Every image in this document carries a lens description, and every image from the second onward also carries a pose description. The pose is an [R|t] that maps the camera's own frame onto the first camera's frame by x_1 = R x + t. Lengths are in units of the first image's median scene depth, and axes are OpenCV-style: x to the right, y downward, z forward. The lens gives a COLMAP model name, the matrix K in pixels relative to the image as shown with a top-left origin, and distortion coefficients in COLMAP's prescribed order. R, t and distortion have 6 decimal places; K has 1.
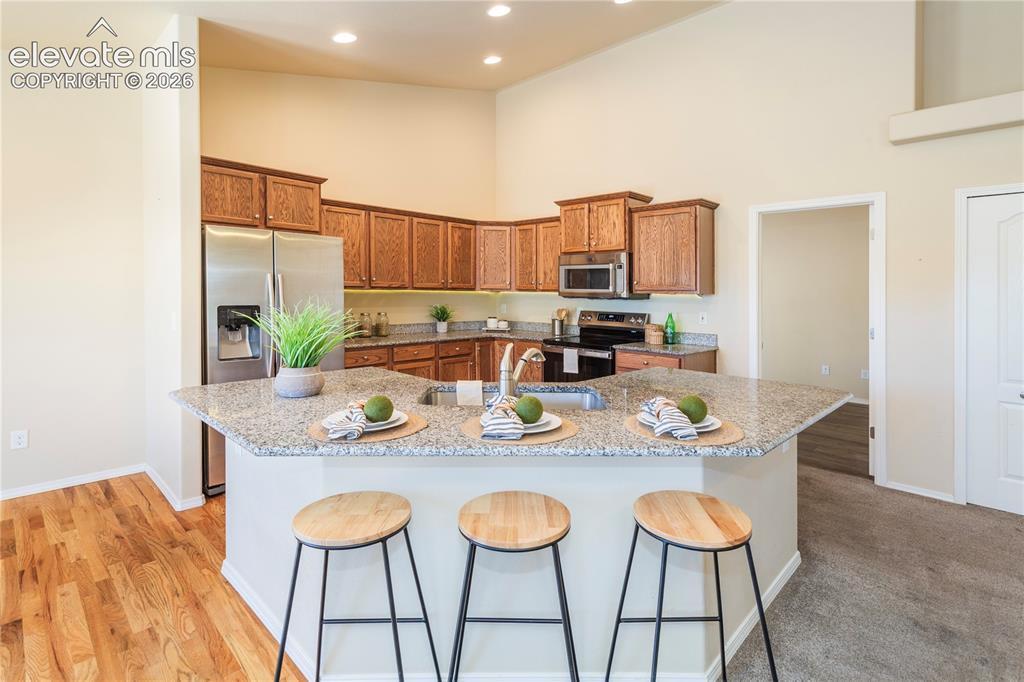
lens RADIAL K [[499.5, 0, 558.4], [0, 499.5, 303.6], [0, 0, 1]] dist [0.006016, 0.000052]
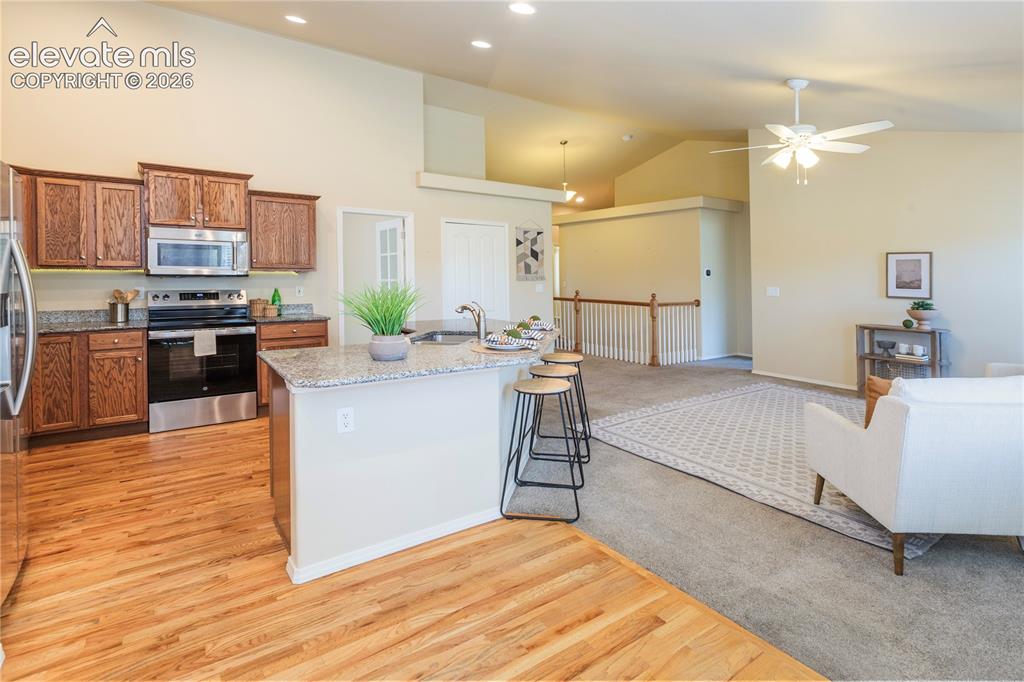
lens RADIAL K [[499.5, 0, 516.4], [0, 499.5, 276.7], [0, 0, 1]] dist [0.006016, 0.000052]
pose [[0.223220, -0.009938, 0.974717, -0.825544], [0.017890, 0.999821, 0.006097, -0.005231], [-0.974604, 0.016077, 0.223358, 0.236458]]
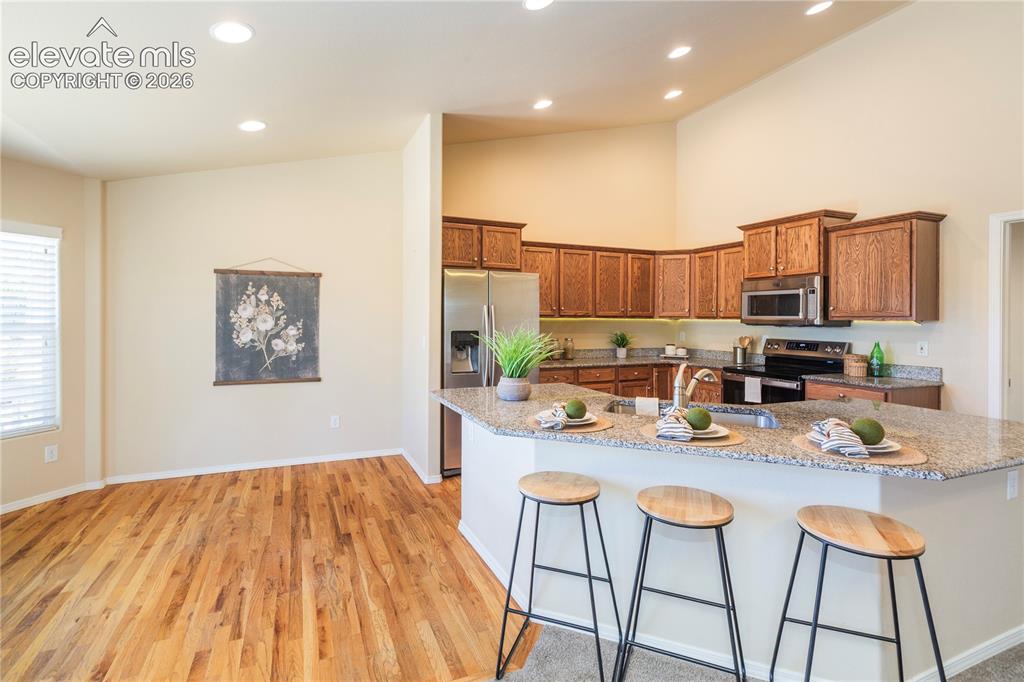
lens RADIAL K [[499.5, 0, 521.2], [0, 499.5, 339.7], [0, 0, 1]] dist [0.006016, 0.000052]
pose [[0.911088, 0.012276, -0.412030, 0.015138], [-0.005757, 0.999838, 0.017058, 0.003237], [0.412172, -0.013169, 0.911011, -0.083156]]
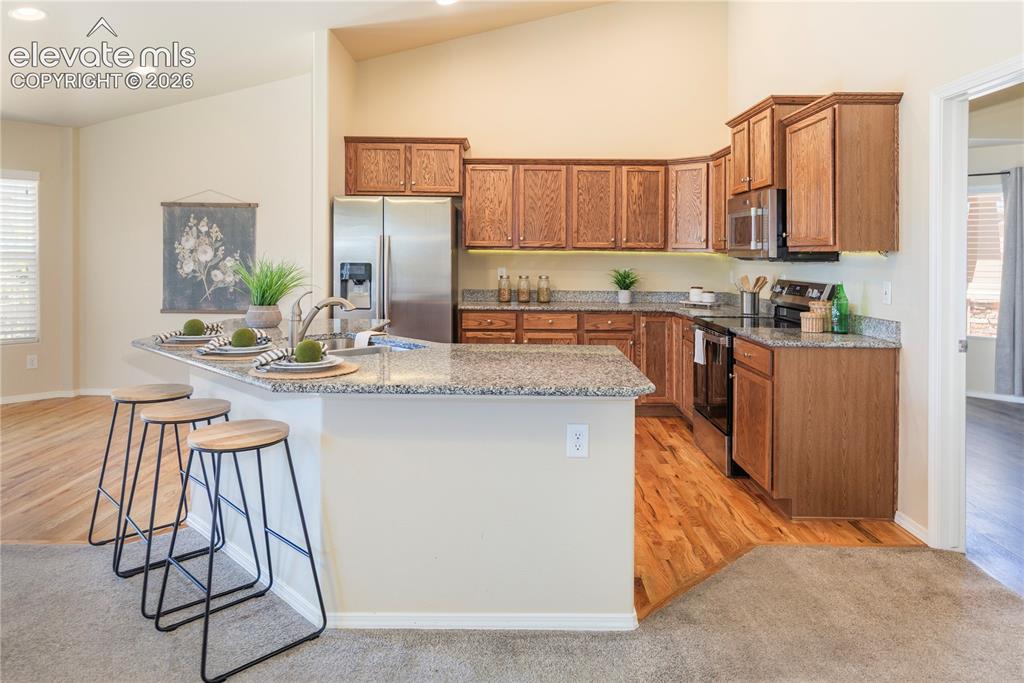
lens RADIAL K [[693.0, 0, 488.4], [0, 693.0, 286.4], [0, 0, 1]] dist [0.011903, -0.005475]
pose [[0.665904, 0.029690, -0.745446, 0.622006], [-0.020314, 0.999559, 0.021664, 0.014401], [0.745761, 0.000717, 0.666214, 0.120402]]
